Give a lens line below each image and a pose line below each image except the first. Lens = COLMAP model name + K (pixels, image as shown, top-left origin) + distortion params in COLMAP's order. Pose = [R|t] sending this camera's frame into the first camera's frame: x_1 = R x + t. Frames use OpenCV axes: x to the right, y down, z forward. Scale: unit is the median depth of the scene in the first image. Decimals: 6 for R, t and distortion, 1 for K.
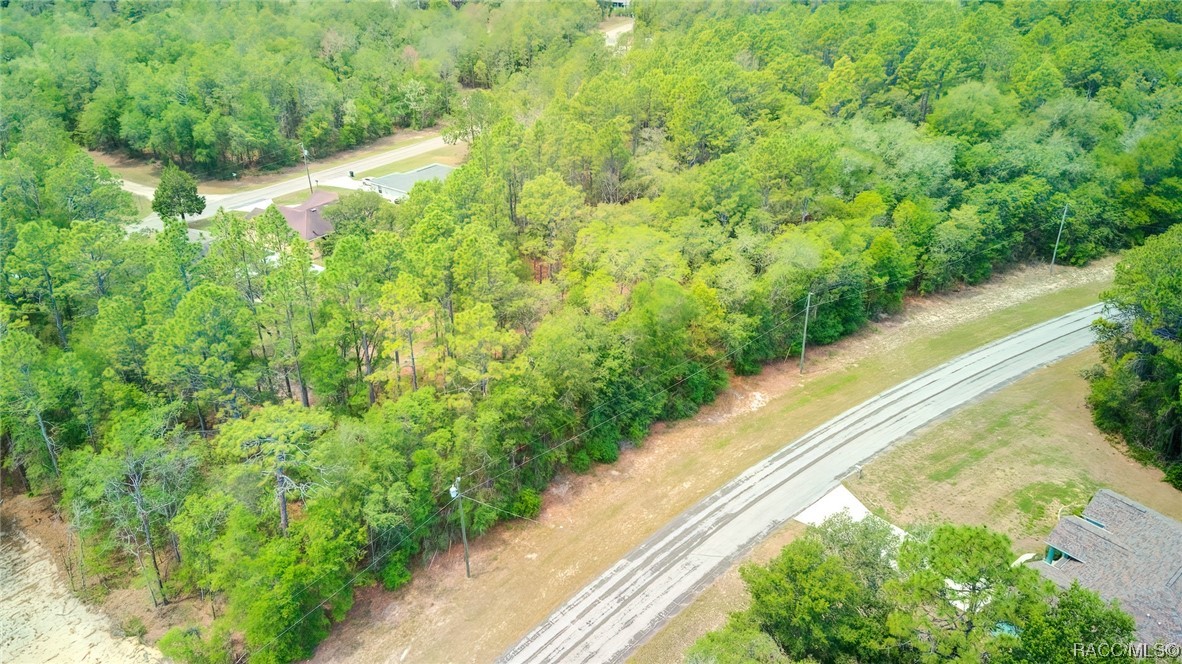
lens RADIAL K [[833.9, 0, 592.8], [0, 833.9, 326.8], [0, 0, 1]] dist [0.359001, -0.496130]
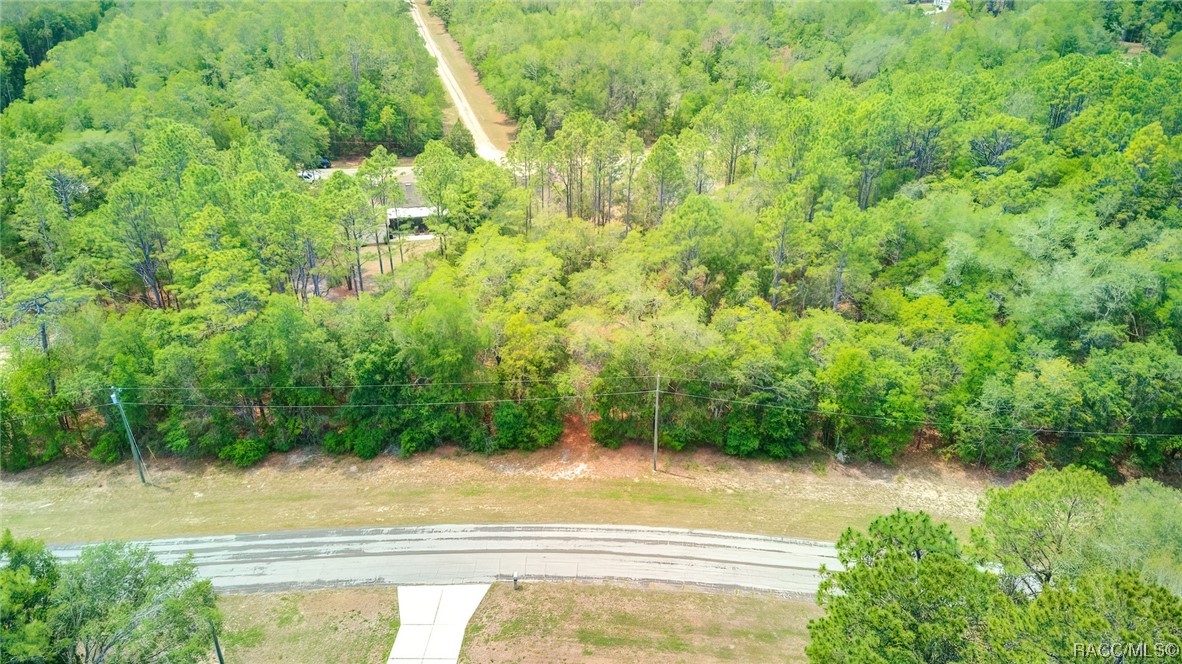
lens RADIAL K [[833.9, 0, 592.8], [0, 833.9, 326.8], [0, 0, 1]] dist [0.359001, -0.496130]
pose [[0.735896, 0.310239, -0.601838, 0.543689], [-0.311436, 0.944338, 0.105986, -0.119622], [0.601220, 0.109439, 0.791554, 0.256824]]
